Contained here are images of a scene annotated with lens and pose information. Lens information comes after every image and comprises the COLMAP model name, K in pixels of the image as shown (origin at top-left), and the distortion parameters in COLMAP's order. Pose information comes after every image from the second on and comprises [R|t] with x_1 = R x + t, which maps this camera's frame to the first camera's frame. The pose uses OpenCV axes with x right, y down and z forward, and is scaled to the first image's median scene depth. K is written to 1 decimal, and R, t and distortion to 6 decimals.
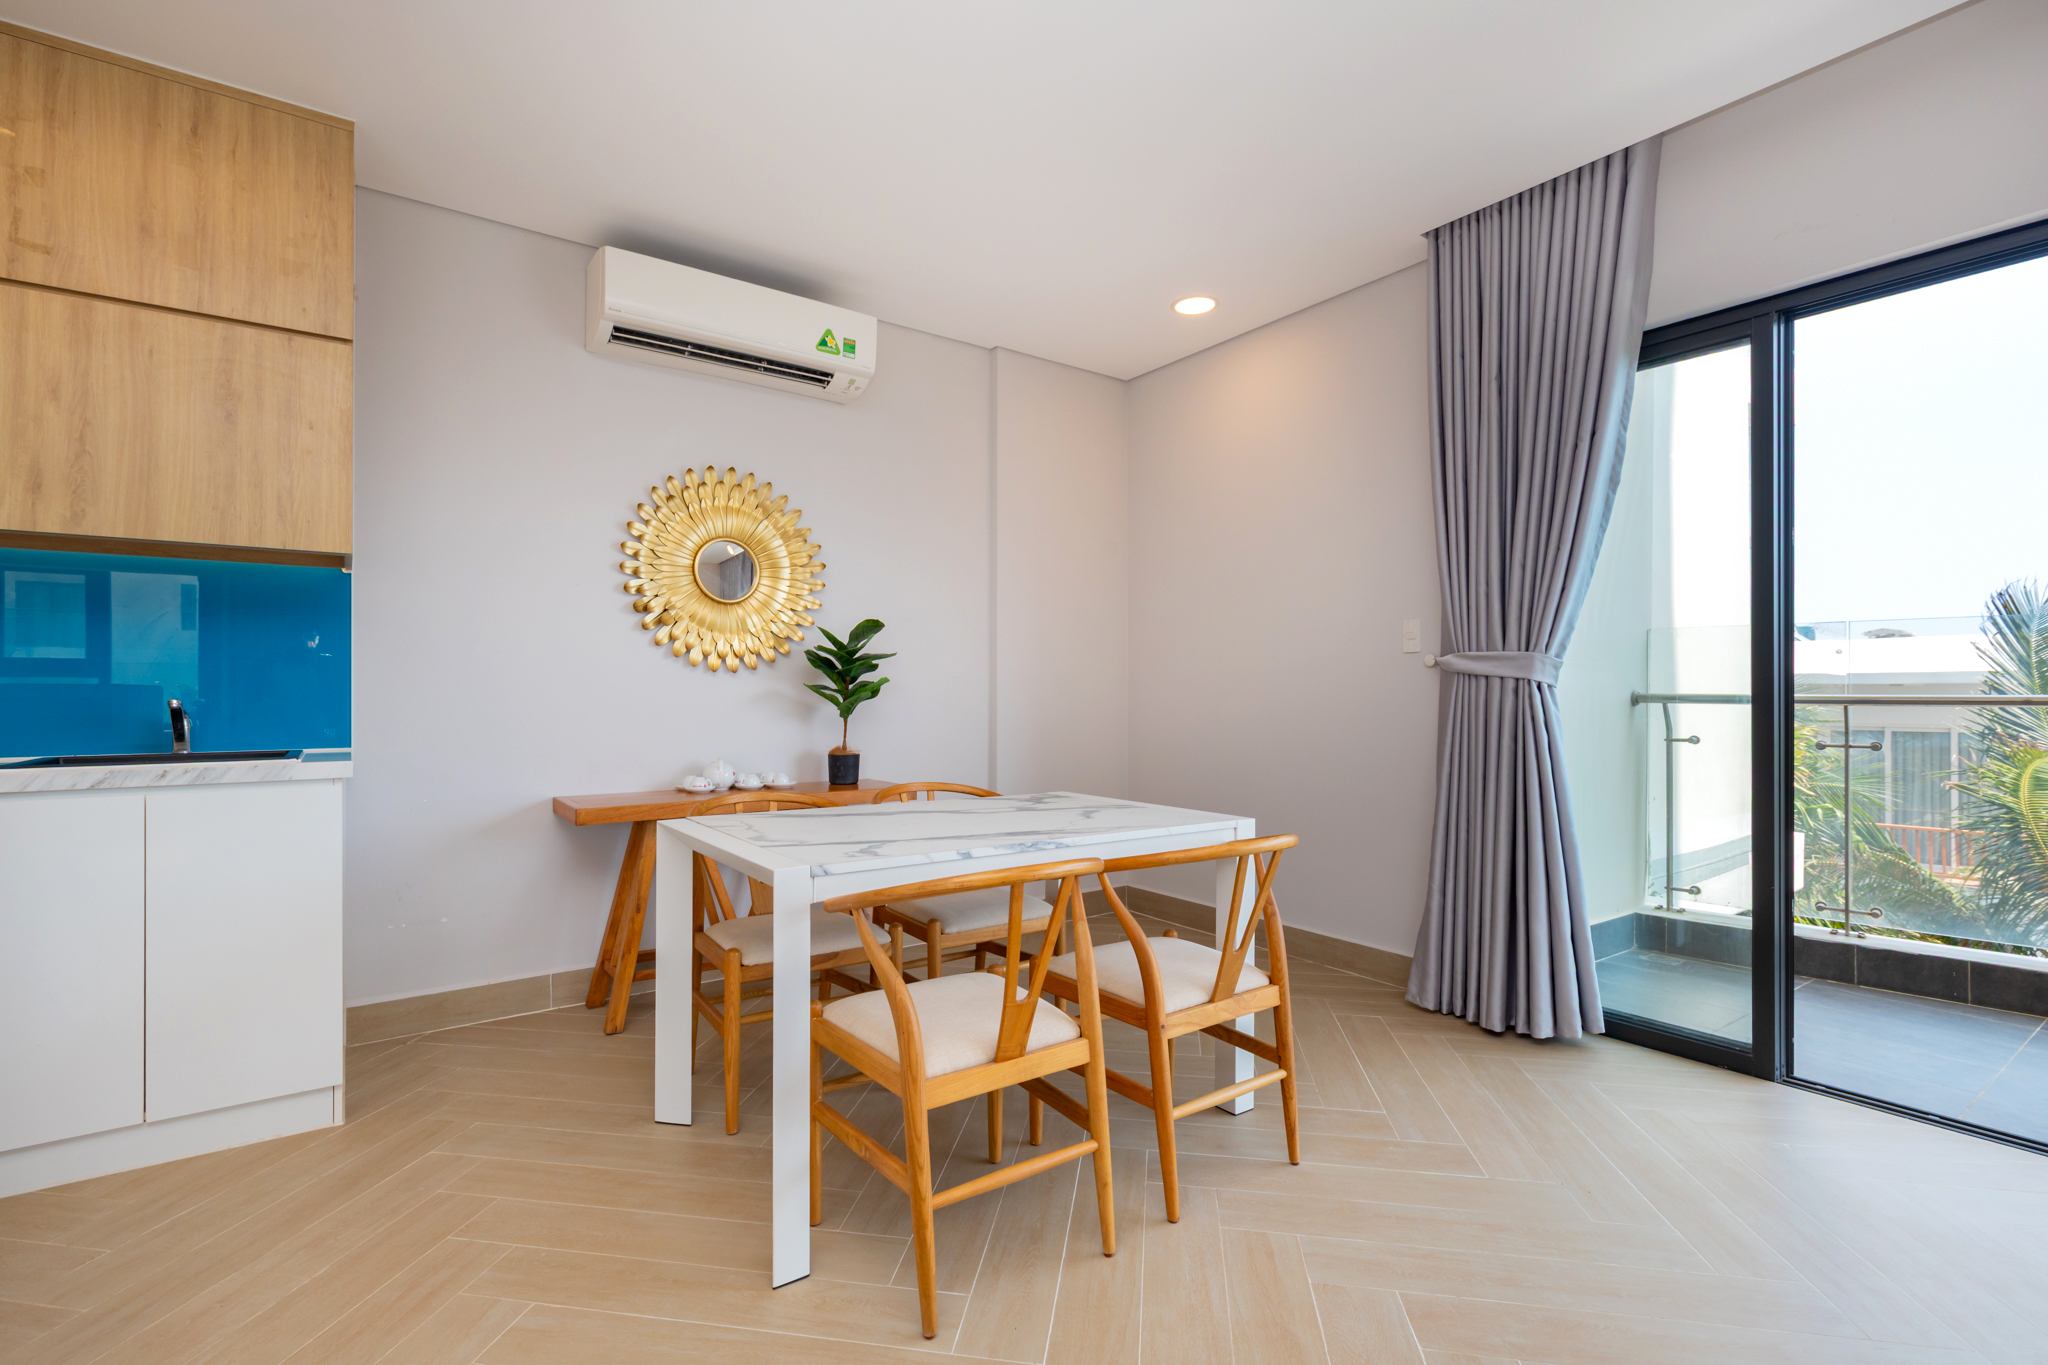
lens RADIAL K [[914.8, 0, 1008.7], [0, 914.8, 696.7], [0, 0, 1]] dist [0.007491, -0.001780]
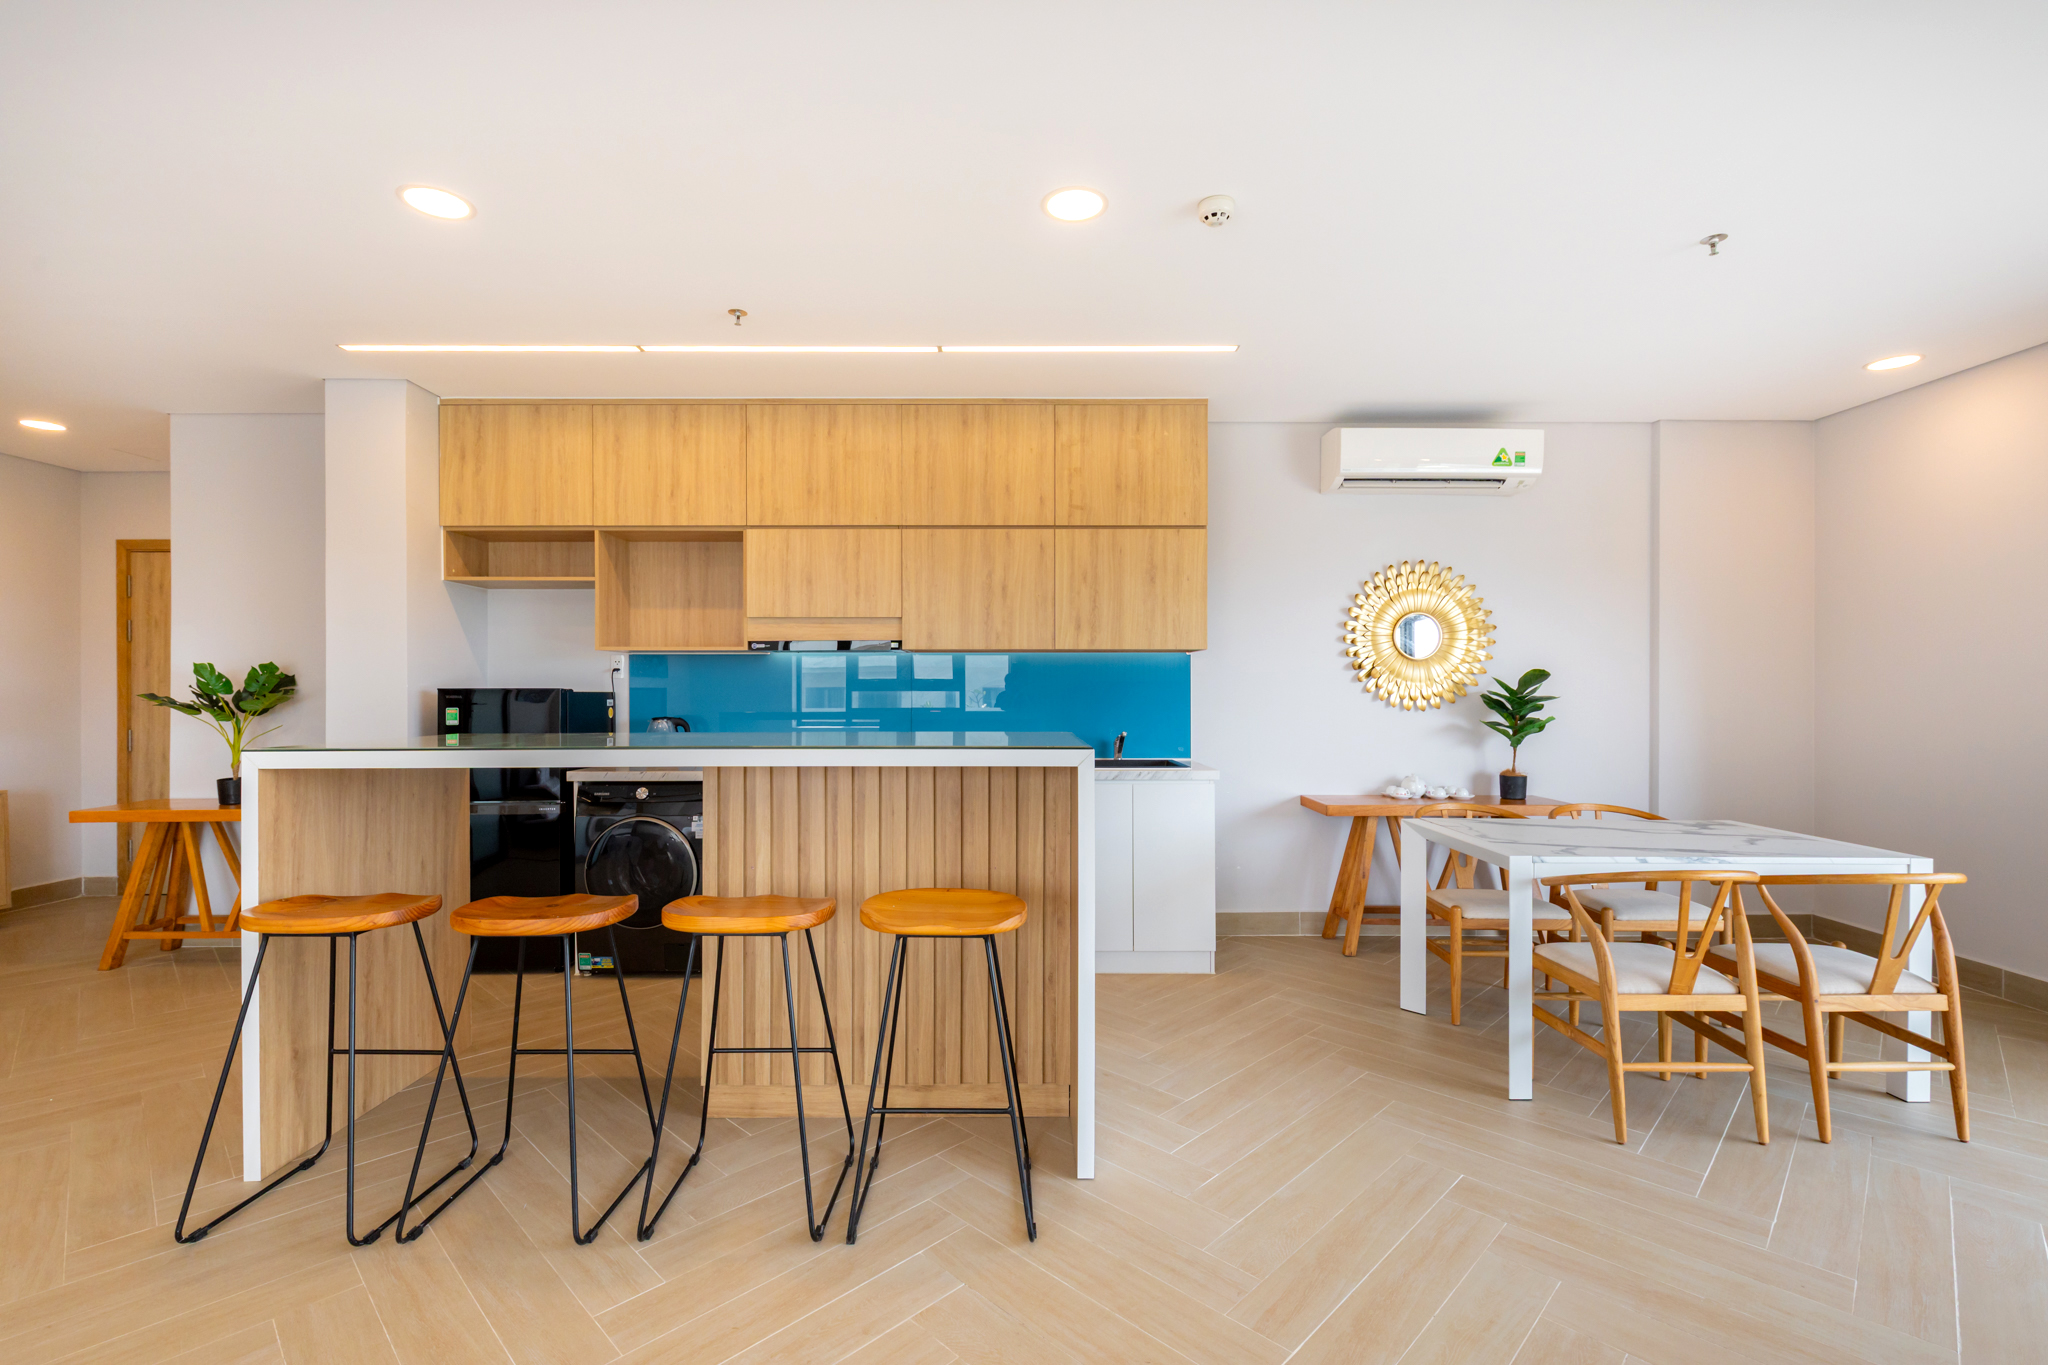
lens RADIAL K [[914.8, 0, 1020.0], [0, 914.8, 687.6], [0, 0, 1]] dist [0.007491, -0.001780]
pose [[0.819171, 0.000626, -0.573549, -0.013513], [-0.000508, 1.000000, 0.000366, -0.075500], [0.573549, -0.000008, 0.819171, -0.558198]]
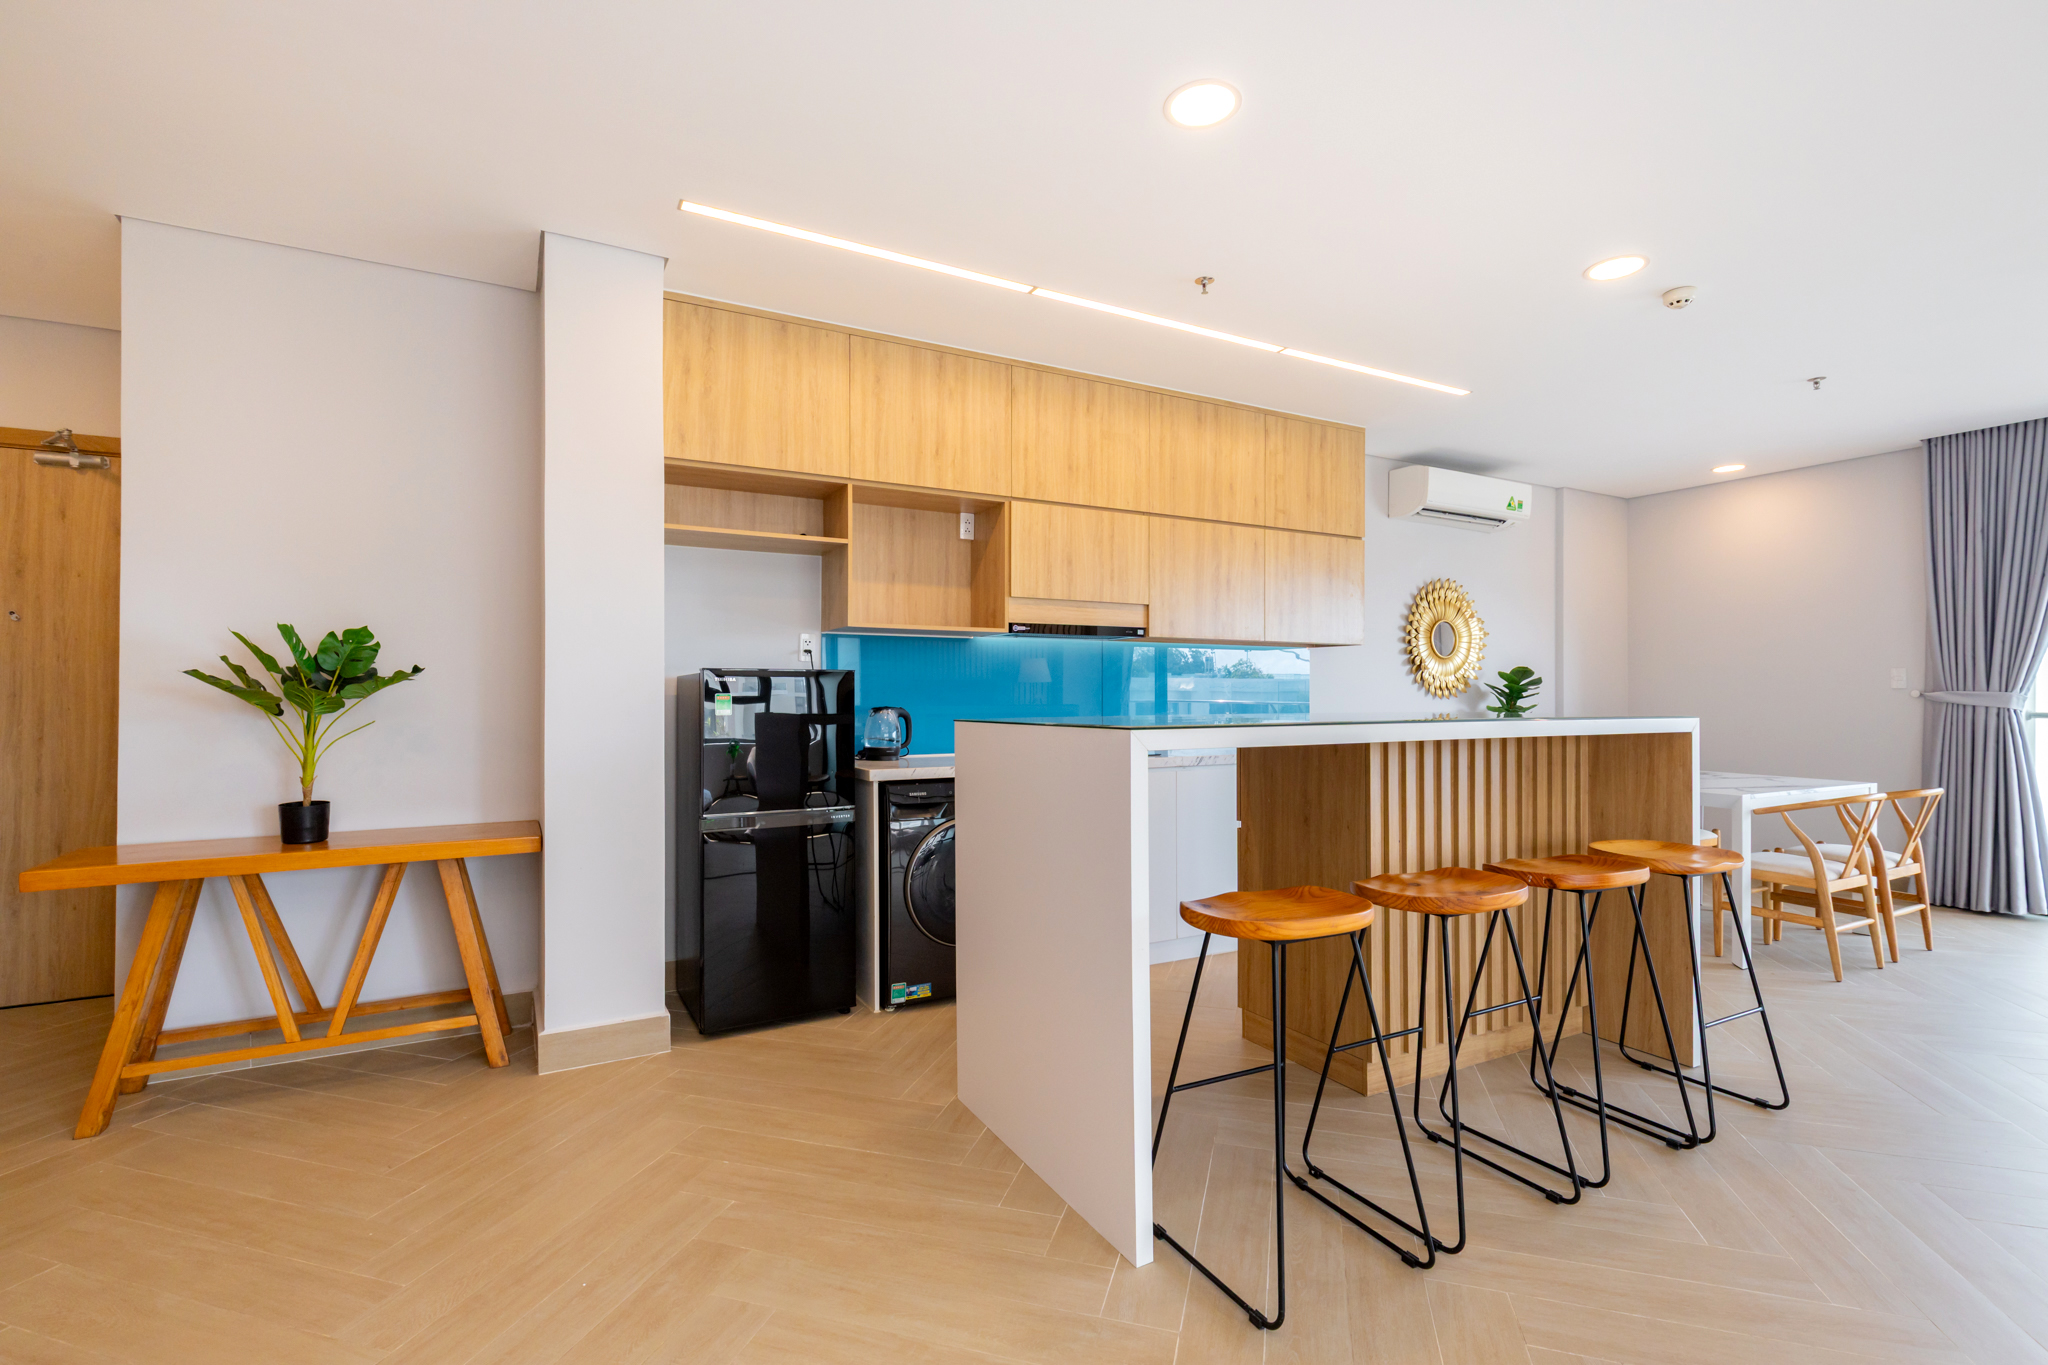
lens RADIAL K [[914.8, 0, 1007.5], [0, 914.8, 689.6], [0, 0, 1]] dist [0.007491, -0.001780]
pose [[0.992820, 0.002755, -0.119585, -1.121398], [-0.003033, 0.999993, -0.002142, -0.045938], [0.119579, 0.002489, 0.992822, -0.968691]]
